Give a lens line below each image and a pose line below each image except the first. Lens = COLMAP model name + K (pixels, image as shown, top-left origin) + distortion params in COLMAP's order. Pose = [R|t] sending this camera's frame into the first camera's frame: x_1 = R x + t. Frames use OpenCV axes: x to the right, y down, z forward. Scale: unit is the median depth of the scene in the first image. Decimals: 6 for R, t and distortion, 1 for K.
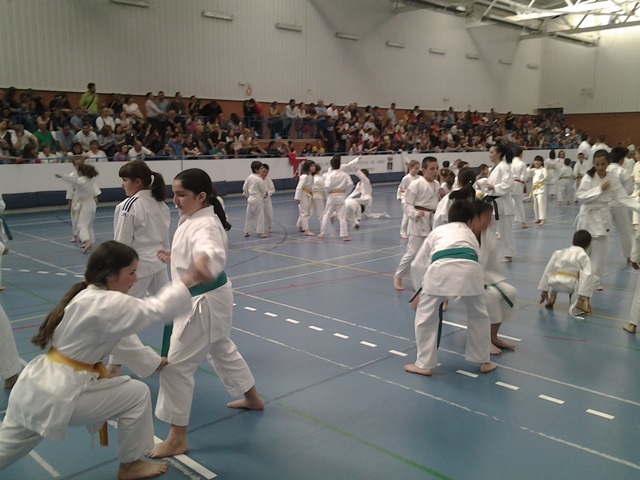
lens RADIAL K [[632.4, 0, 338.3], [0, 632.4, 270.8], [0, 0, 1]] dist [0.017371, 0.013138]
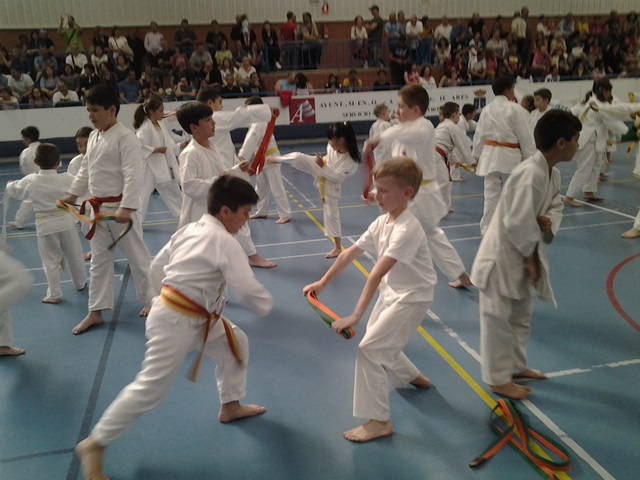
lens RADIAL K [[658.8, 0, 321.5], [0, 658.8, 203.3], [0, 0, 1]] dist [0.054751, -0.133368]
pose [[0.843091, 0.071695, -0.532970, 0.372432], [-0.069224, 0.997296, 0.024652, -0.078750], [0.533296, 0.016111, 0.845775, 0.384376]]
